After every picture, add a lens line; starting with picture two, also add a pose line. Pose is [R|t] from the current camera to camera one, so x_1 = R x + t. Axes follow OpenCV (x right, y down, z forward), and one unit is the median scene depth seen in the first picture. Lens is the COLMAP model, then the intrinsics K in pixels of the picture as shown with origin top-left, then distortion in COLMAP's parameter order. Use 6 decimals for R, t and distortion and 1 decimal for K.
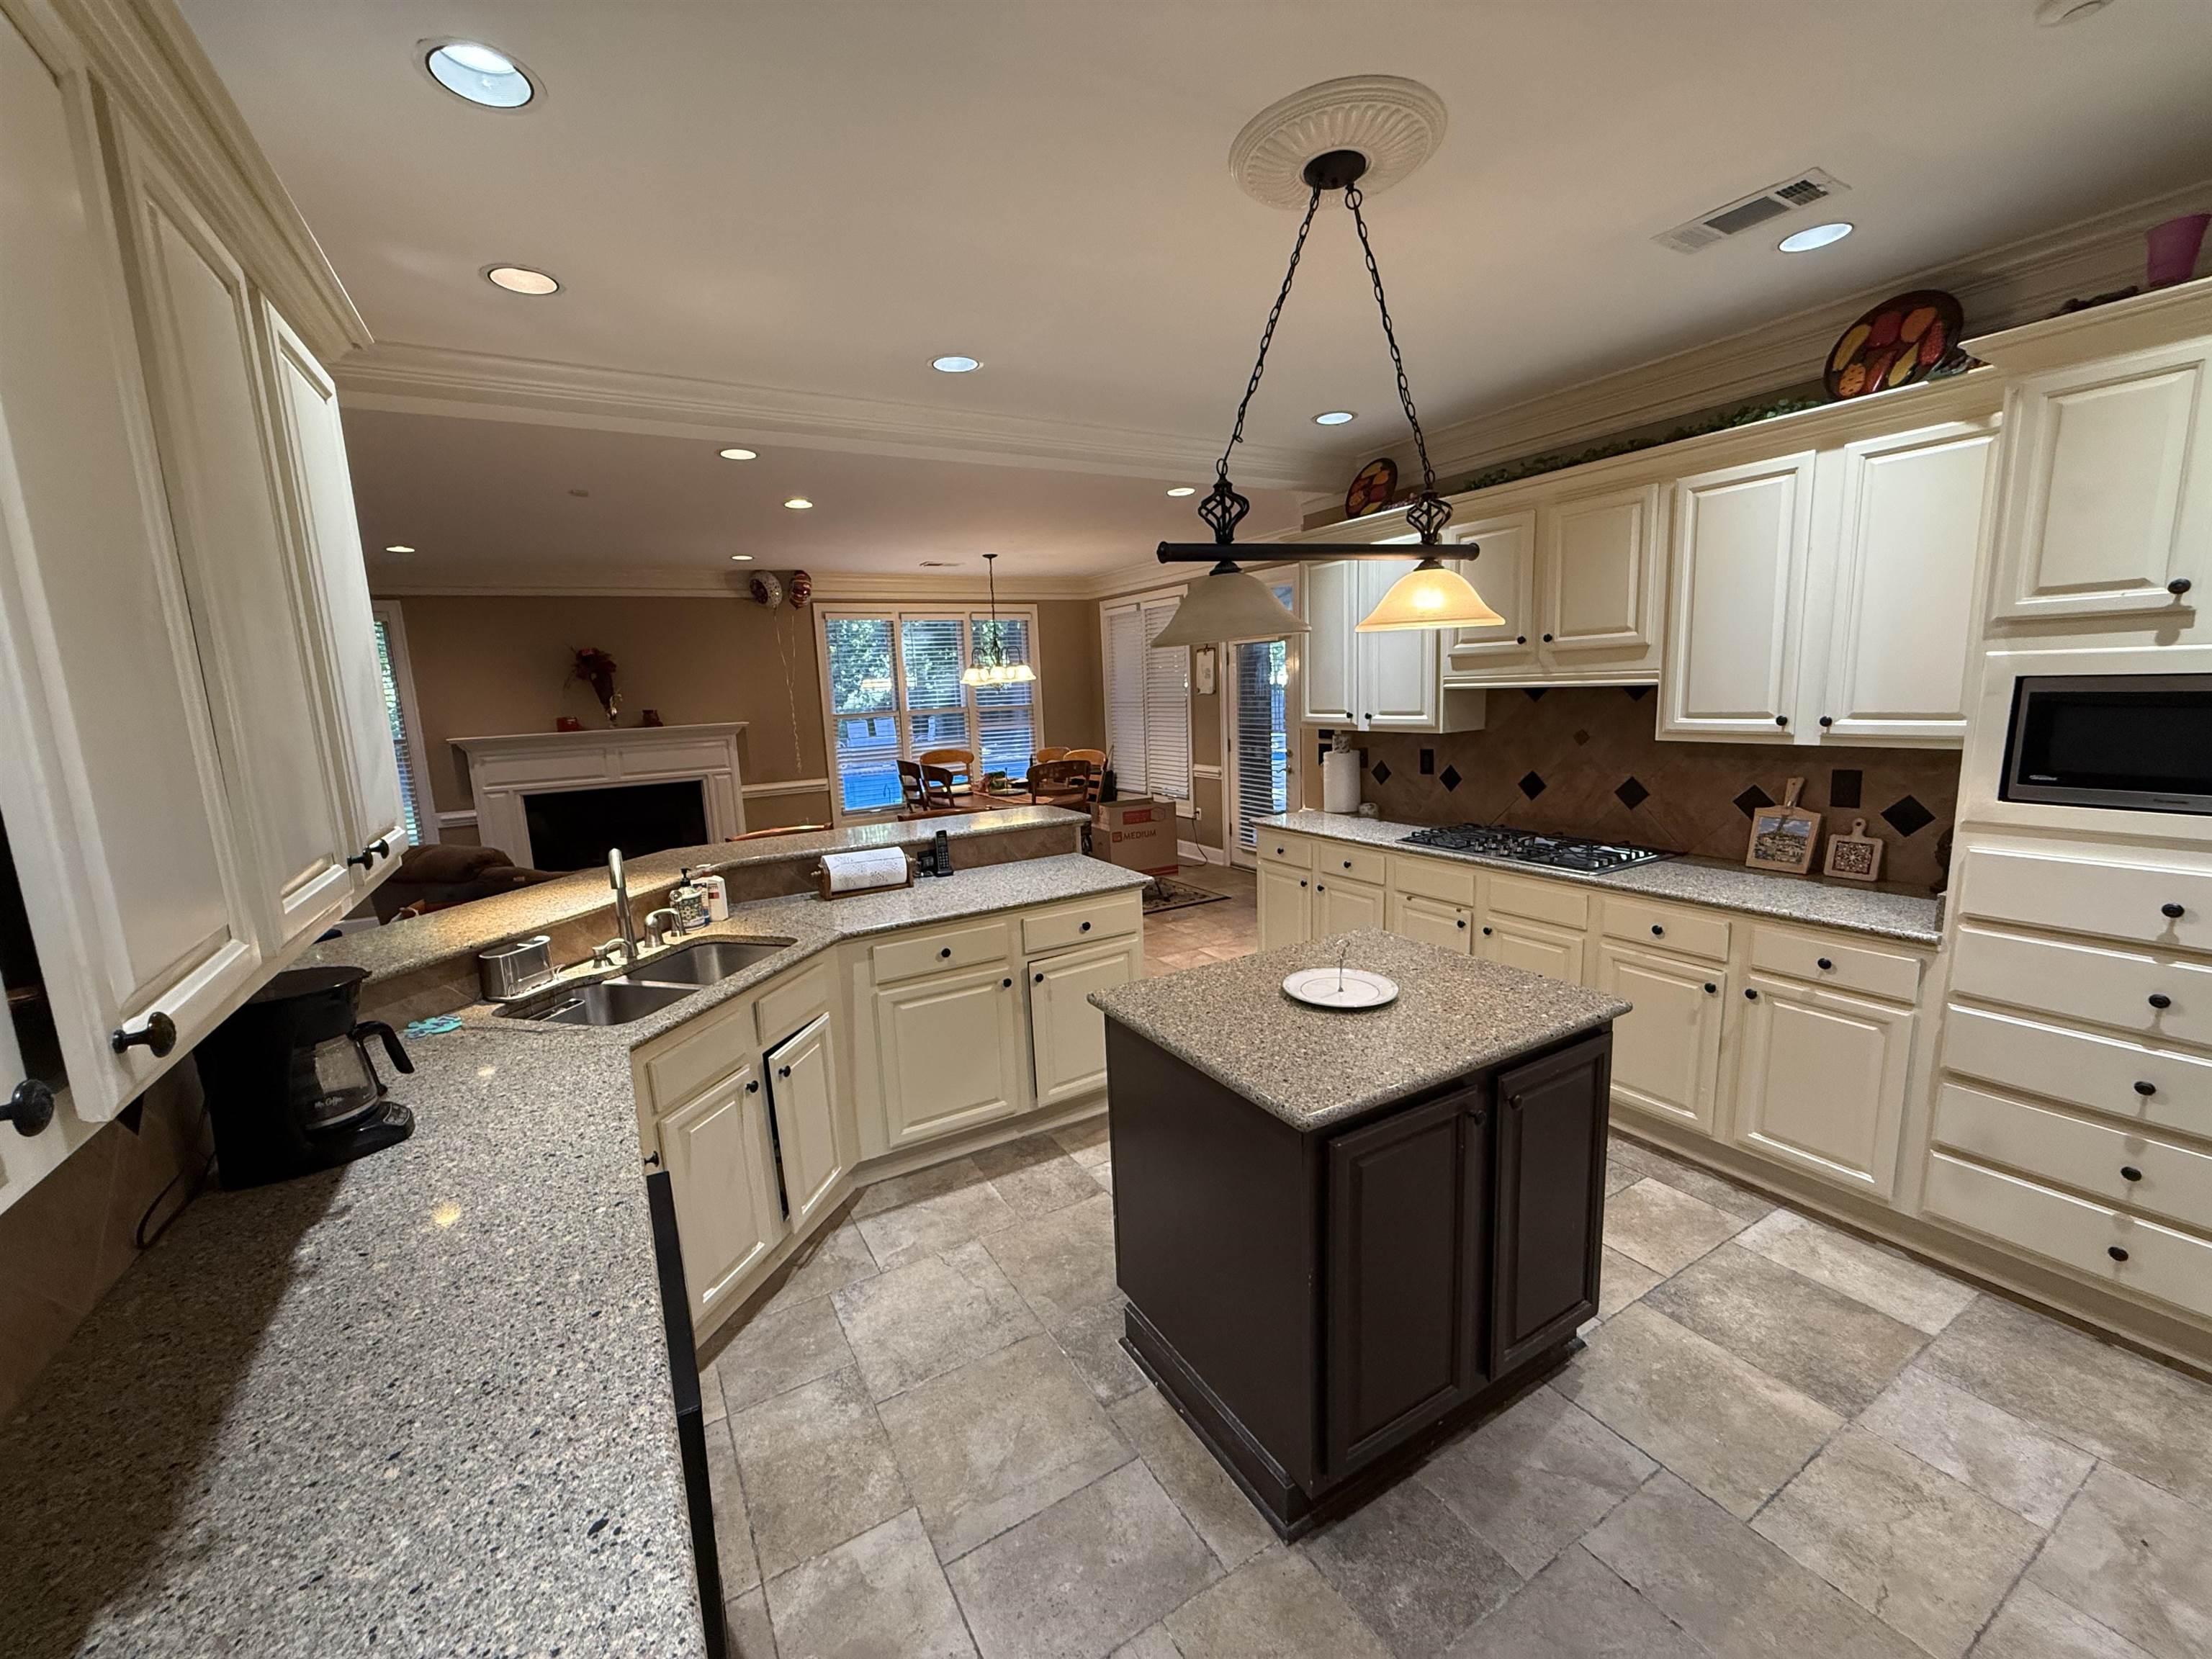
lens RADIAL K [[880.7, 0, 1099.1], [0, 880.7, 827.1], [0, 0, 1]] dist [0.003170, -0.001039]
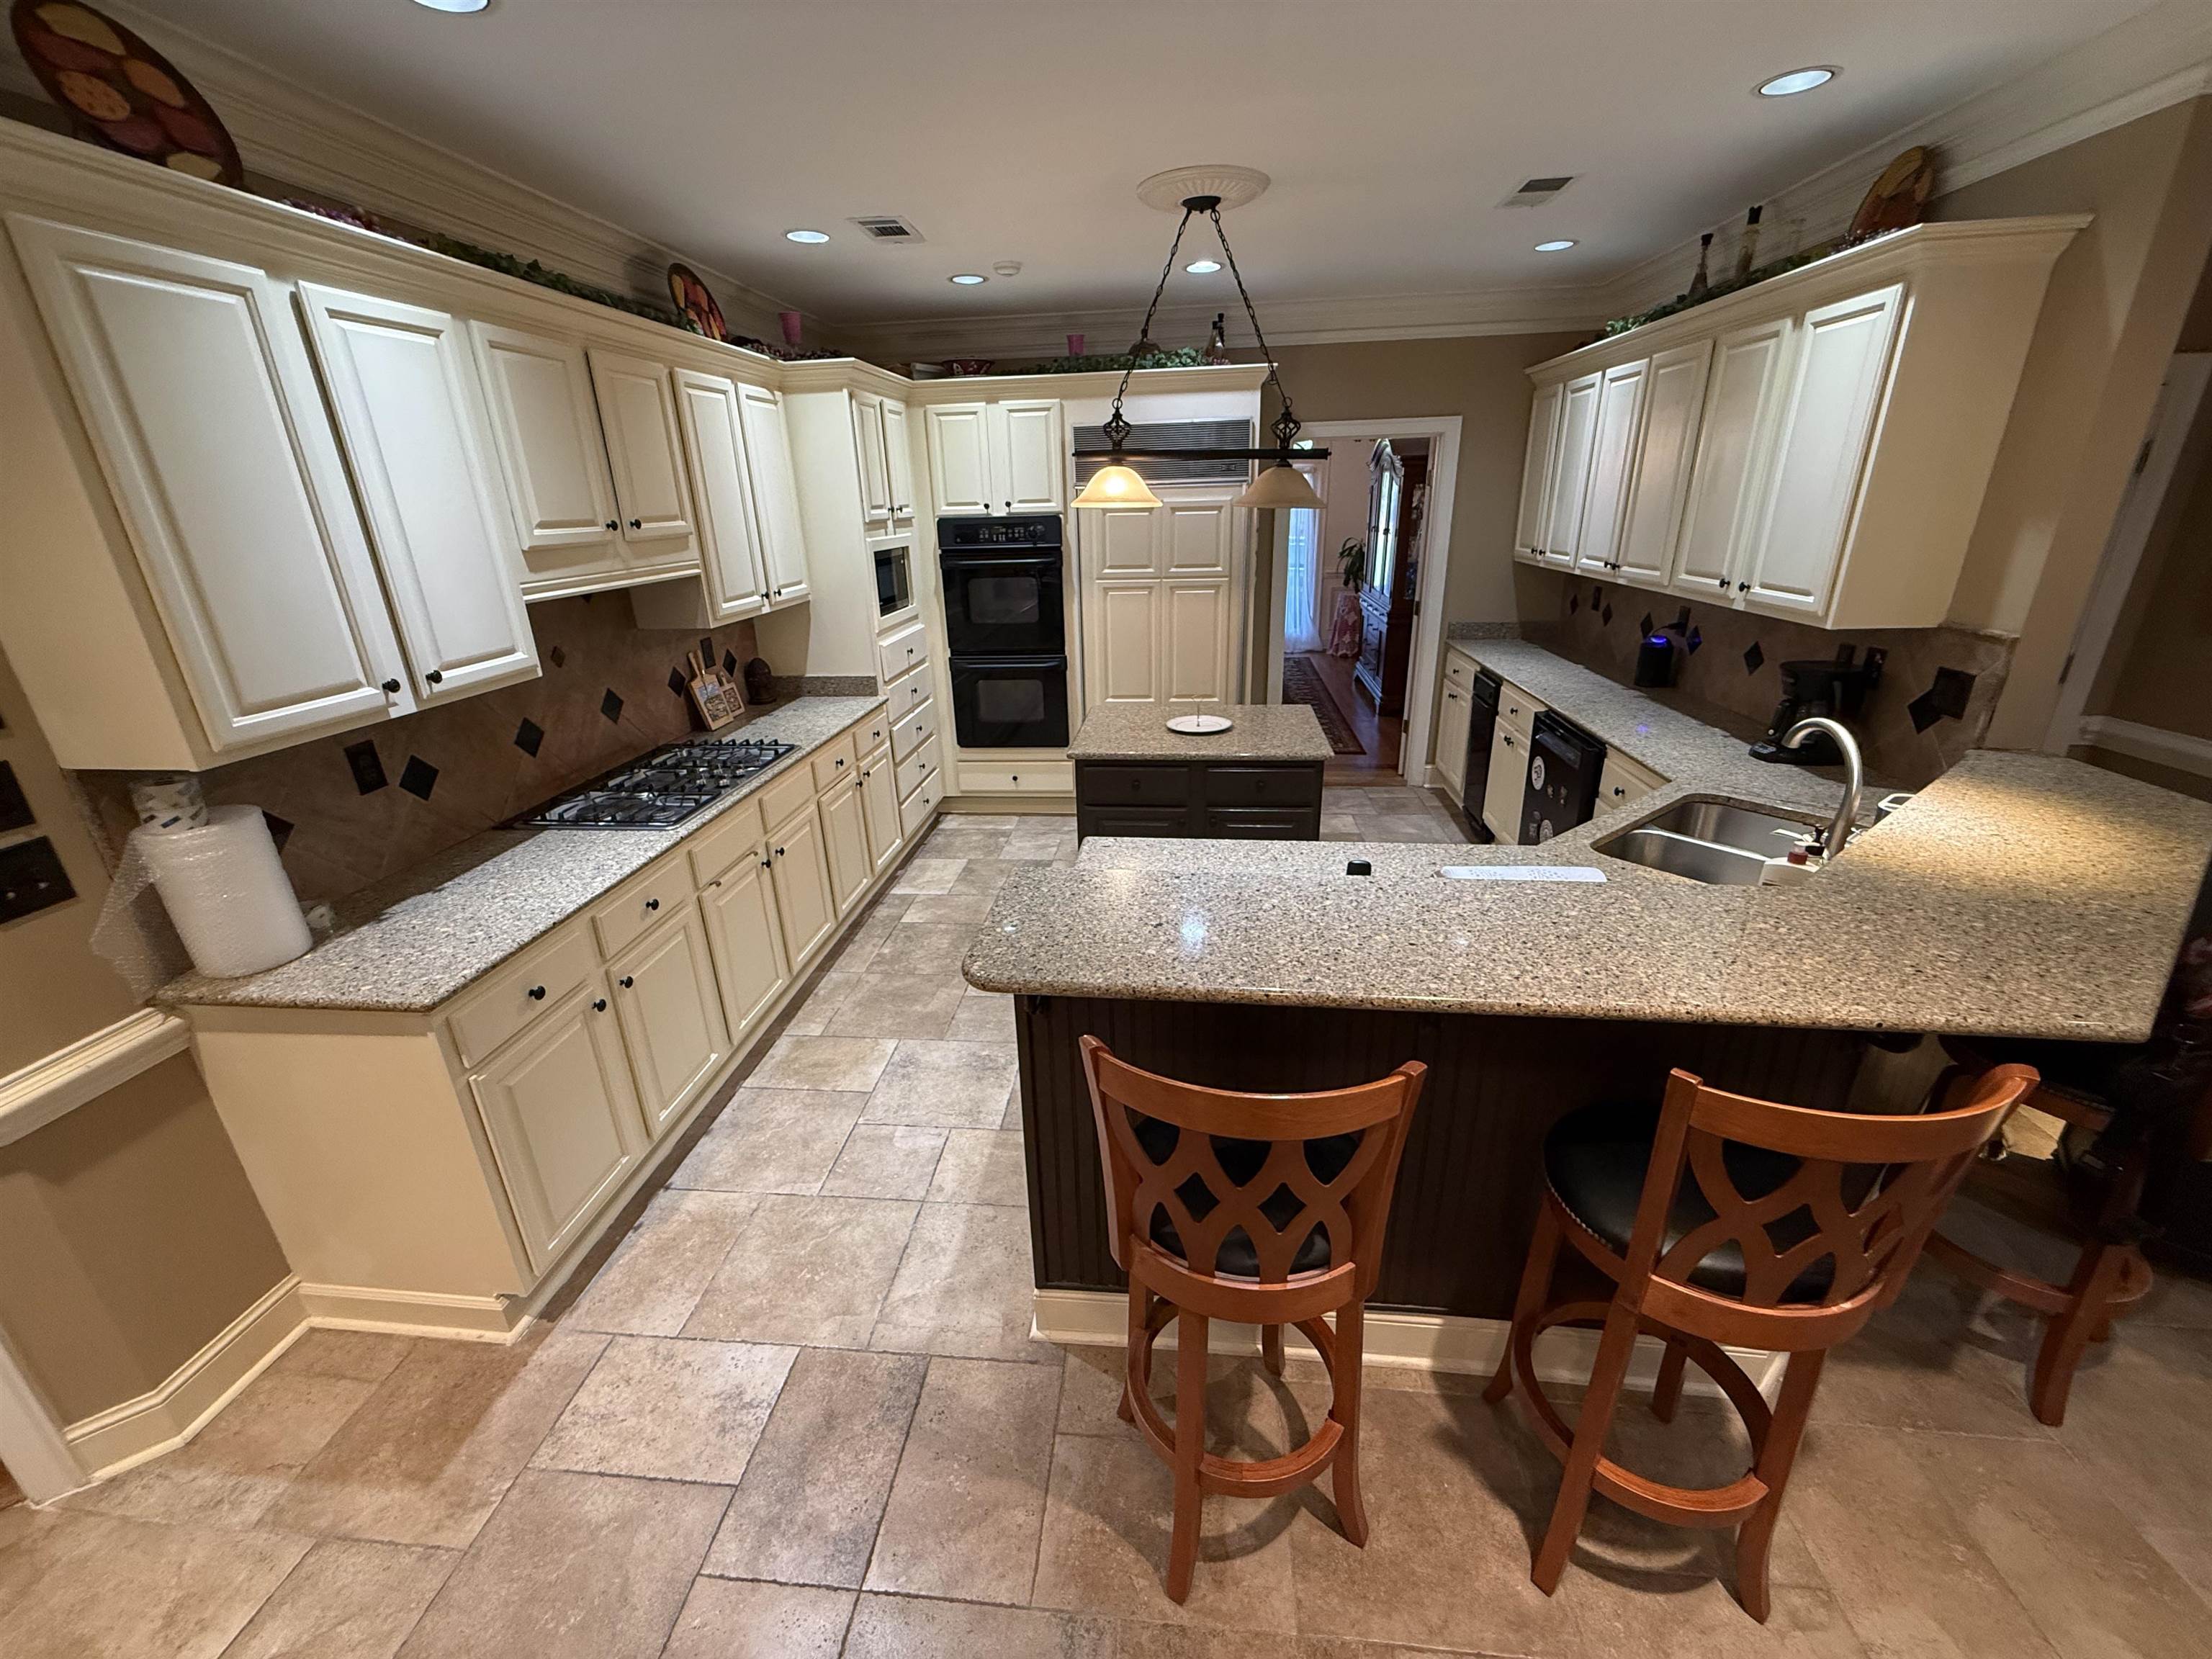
lens RADIAL K [[880.7, 0, 1105.5], [0, 880.7, 821.5], [0, 0, 1]] dist [0.003170, -0.001039]
pose [[-0.807213, -0.145237, 0.572114, -0.392898], [0.156169, 0.882167, 0.444290, -0.294861], [-0.569227, 0.447983, -0.689414, 1.592837]]
